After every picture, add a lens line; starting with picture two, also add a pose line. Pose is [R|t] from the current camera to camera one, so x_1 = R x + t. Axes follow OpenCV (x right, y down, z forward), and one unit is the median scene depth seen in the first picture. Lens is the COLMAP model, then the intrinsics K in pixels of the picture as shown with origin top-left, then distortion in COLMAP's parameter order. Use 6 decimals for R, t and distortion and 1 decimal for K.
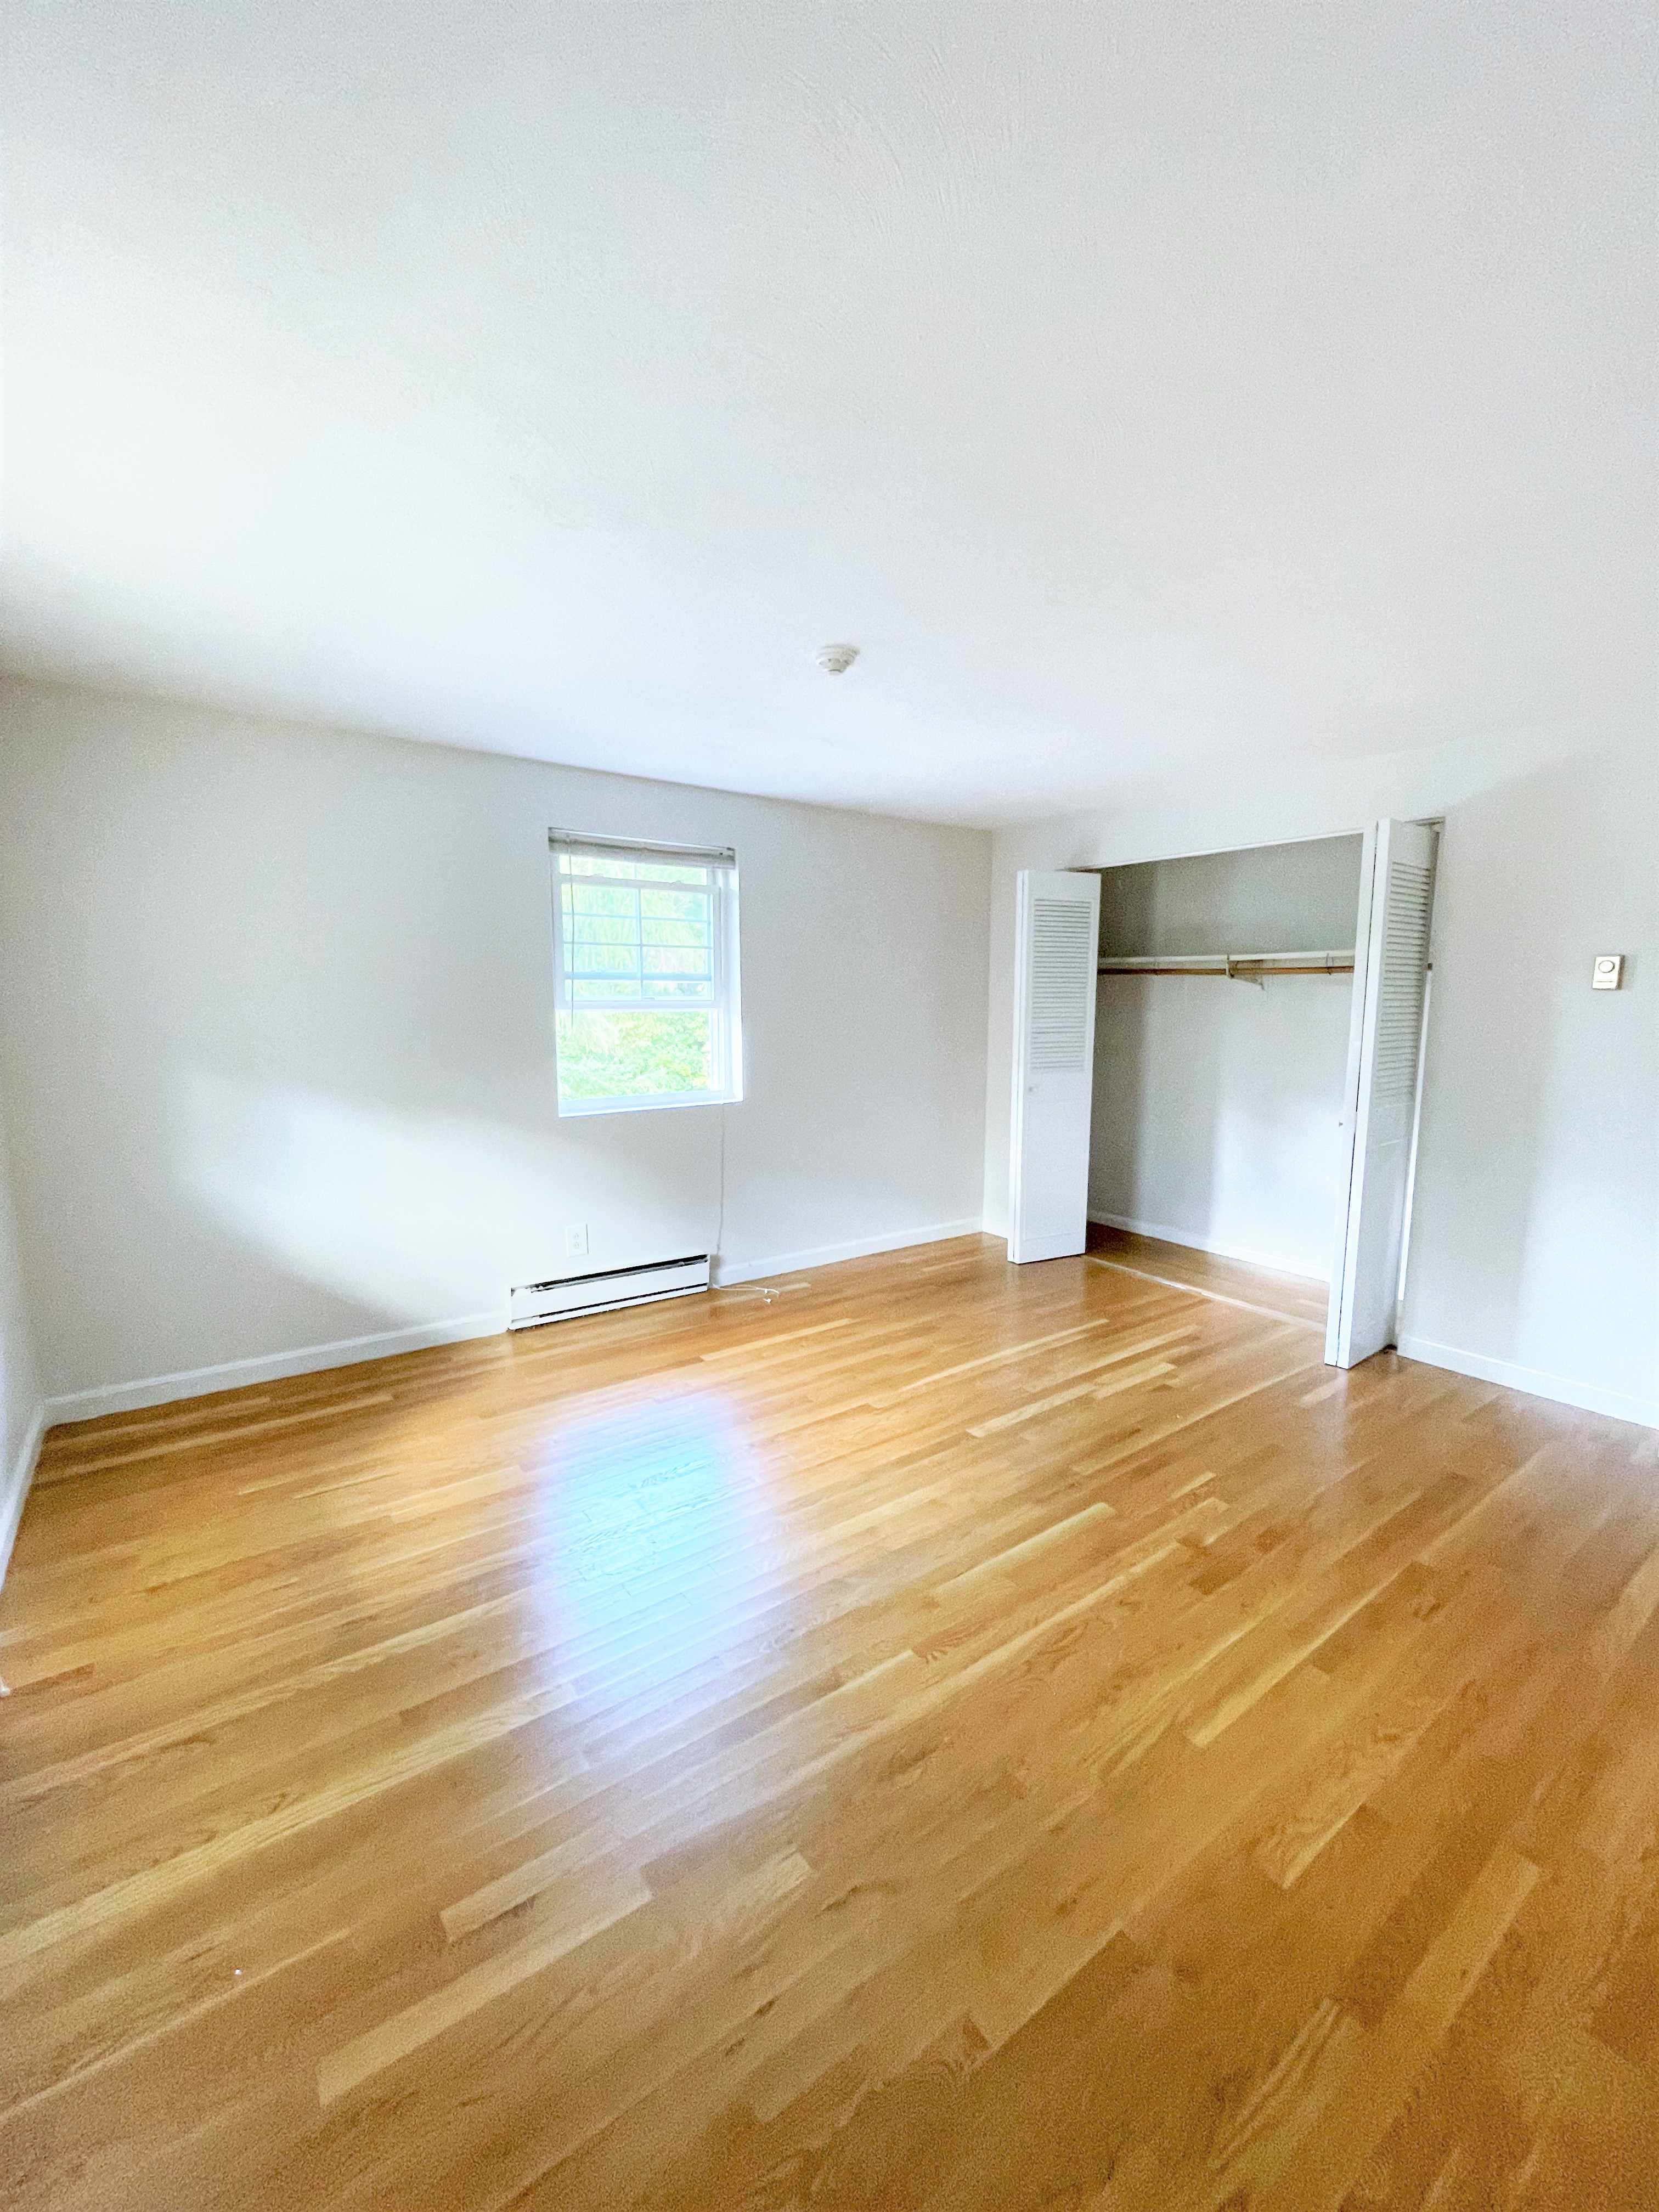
lens RADIAL K [[905.2, 0, 836.3], [0, 905.2, 1102.1], [0, 0, 1]] dist [-0.008947, -0.000271]
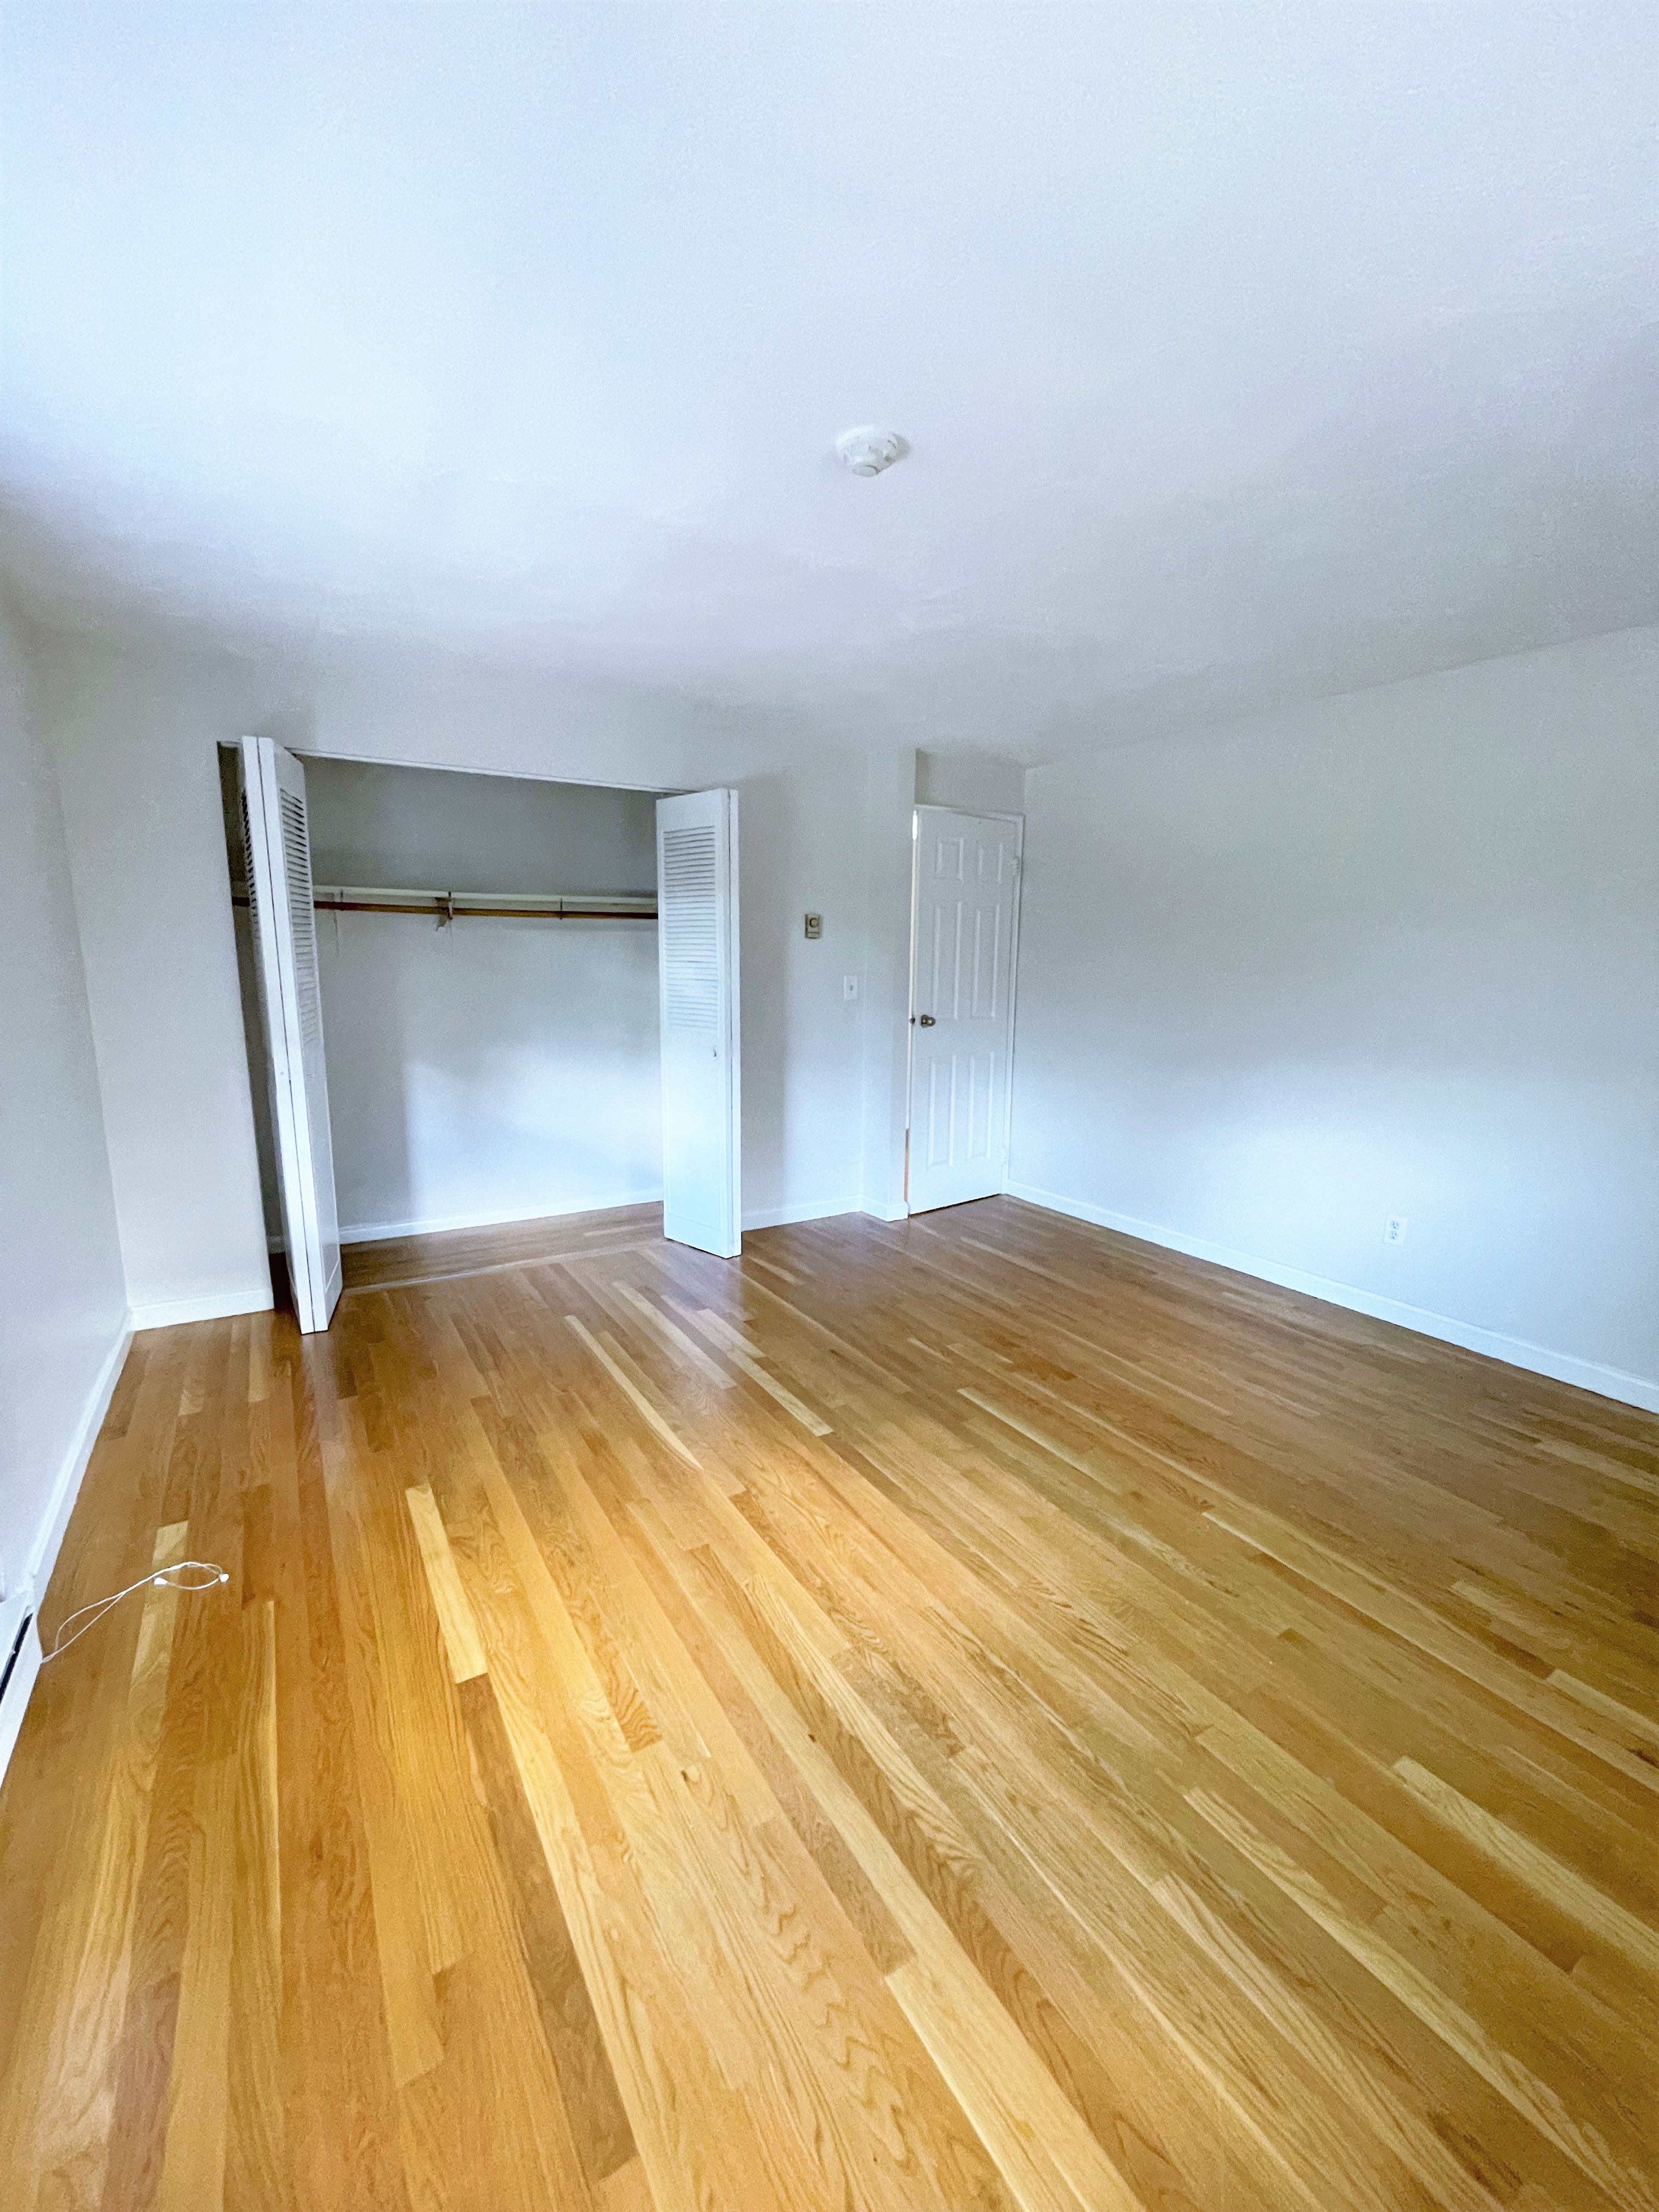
lens RADIAL K [[905.3, 0, 829.5], [0, 905.3, 1106.0], [0, 0, 1]] dist [0.000798, -0.000130]
pose [[0.080830, -0.174860, 0.981270, -0.547734], [0.104052, 0.980592, 0.166169, -0.083266], [-0.991282, 0.088672, 0.097456, 0.709714]]
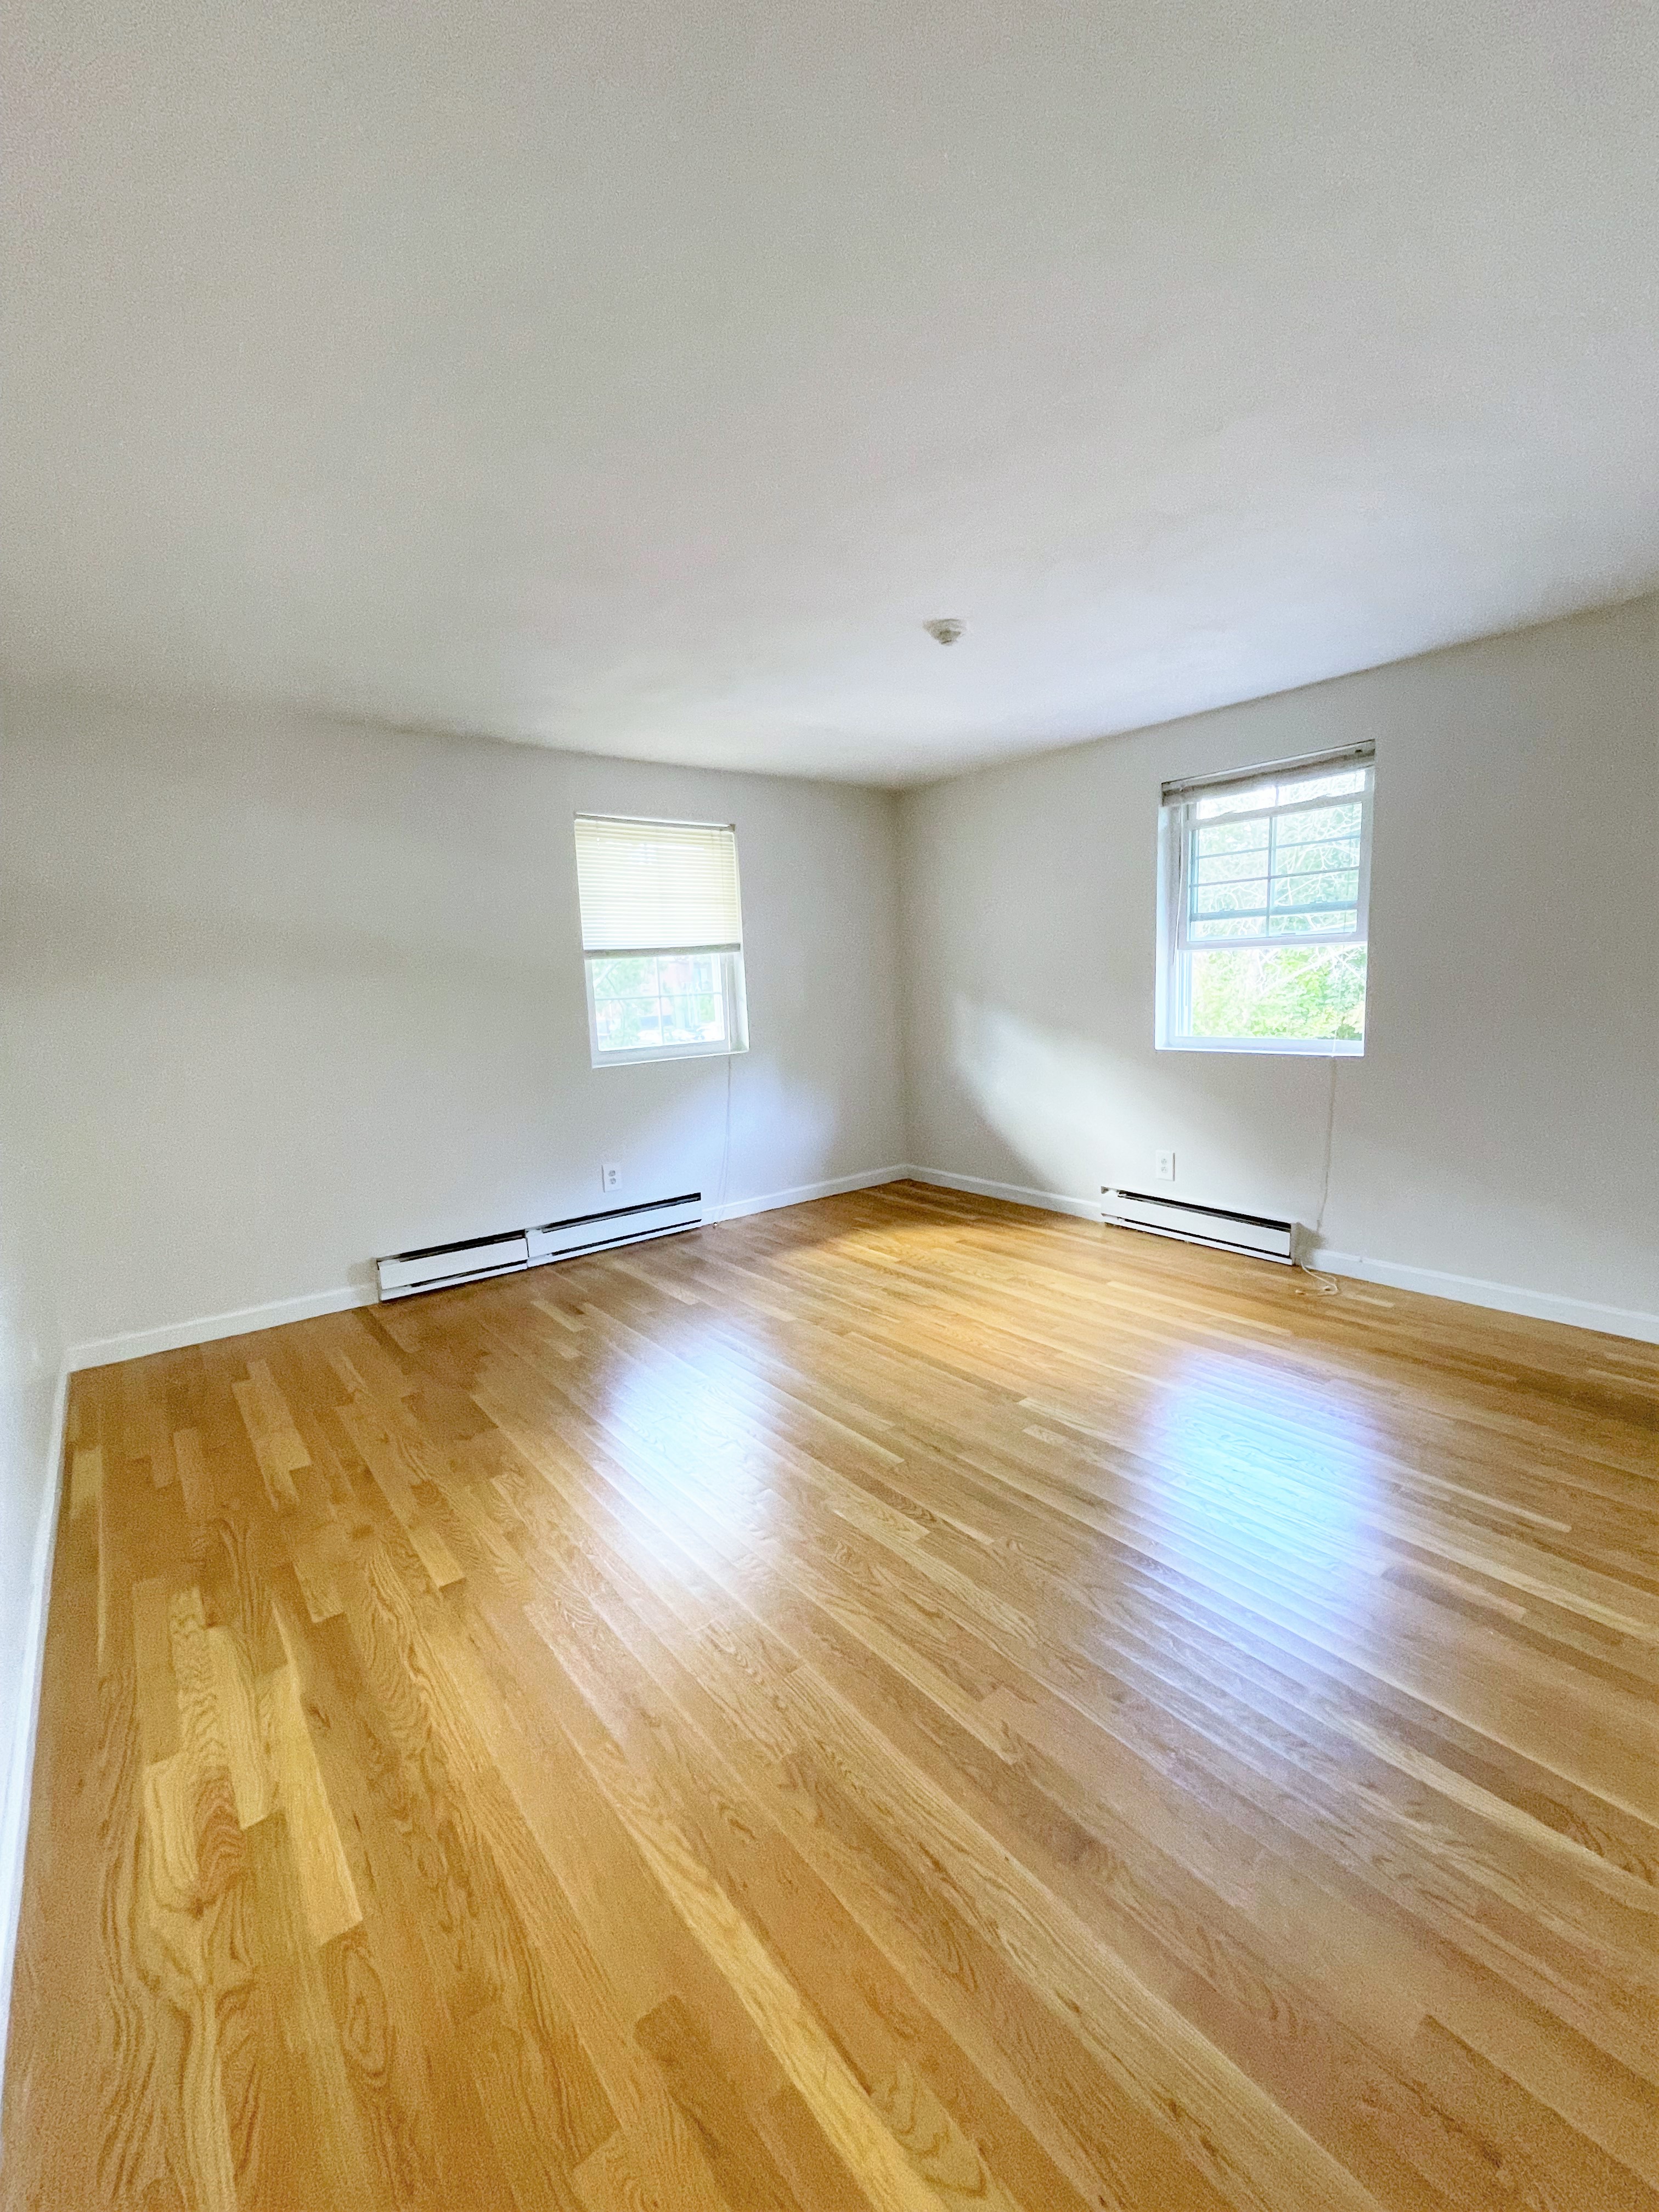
lens RADIAL K [[905.3, 0, 829.5], [0, 905.3, 1106.0], [0, 0, 1]] dist [0.000798, -0.000130]
pose [[0.038647, 0.141198, -0.989227, 0.830906], [-0.077938, 0.987376, 0.137889, -0.038875], [0.996209, 0.071770, 0.049164, 0.591190]]
